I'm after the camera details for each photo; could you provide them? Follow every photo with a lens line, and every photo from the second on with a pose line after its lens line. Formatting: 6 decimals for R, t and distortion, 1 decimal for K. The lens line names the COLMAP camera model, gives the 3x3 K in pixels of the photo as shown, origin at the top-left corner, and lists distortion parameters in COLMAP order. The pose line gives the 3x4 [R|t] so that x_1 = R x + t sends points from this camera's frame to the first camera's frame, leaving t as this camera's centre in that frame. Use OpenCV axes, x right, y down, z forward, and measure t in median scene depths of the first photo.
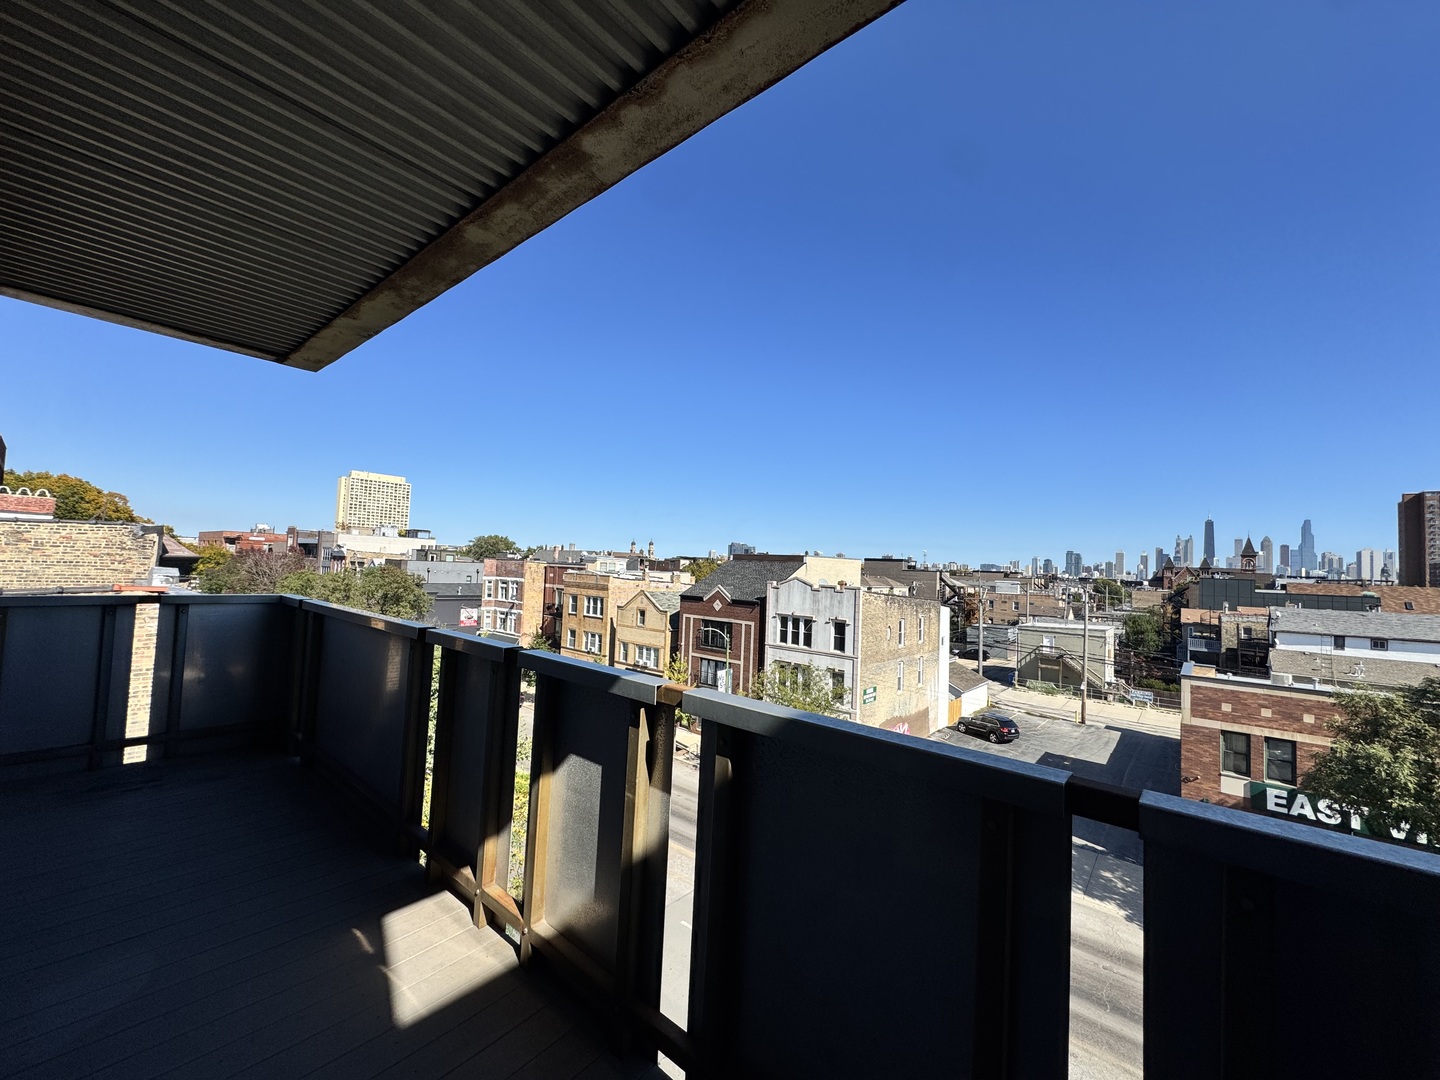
lens RADIAL K [[577.2, 0, 718.4], [0, 577.2, 540.6], [0, 0, 1]] dist [-0.002032, 0.000189]
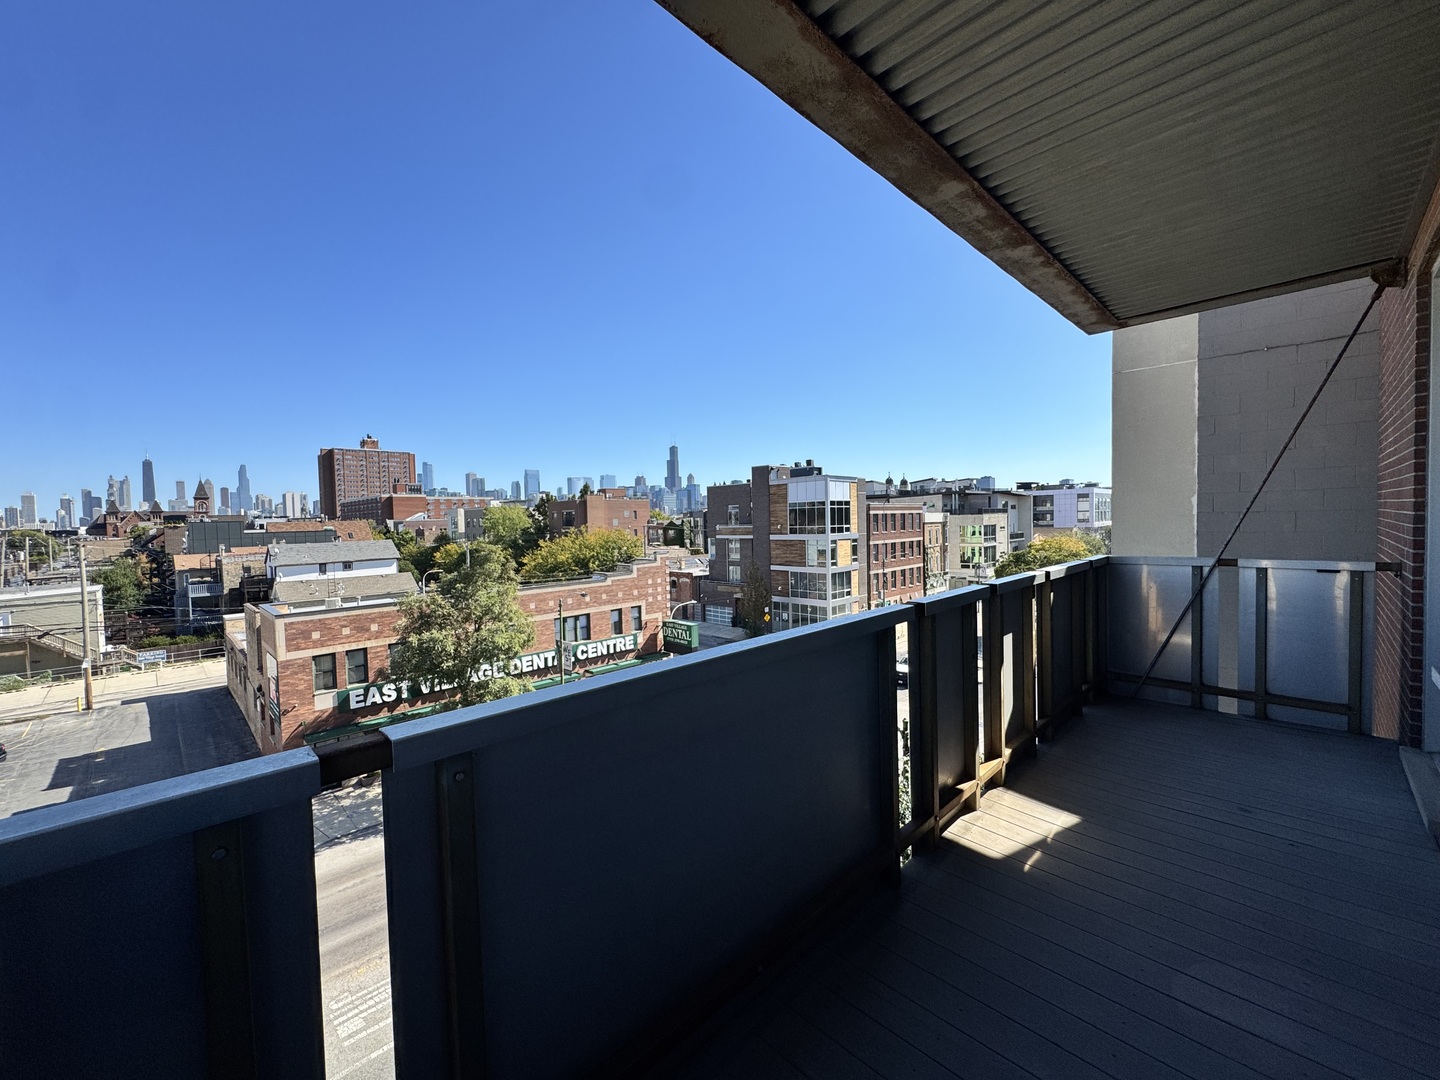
lens RADIAL K [[577.2, 0, 718.4], [0, 577.2, 540.6], [0, 0, 1]] dist [-0.002032, 0.000189]
pose [[0.080862, -0.080125, 0.993500, -0.075654], [-0.019554, 0.996444, 0.081954, -0.000449], [-0.996533, -0.026054, 0.079008, 0.067051]]
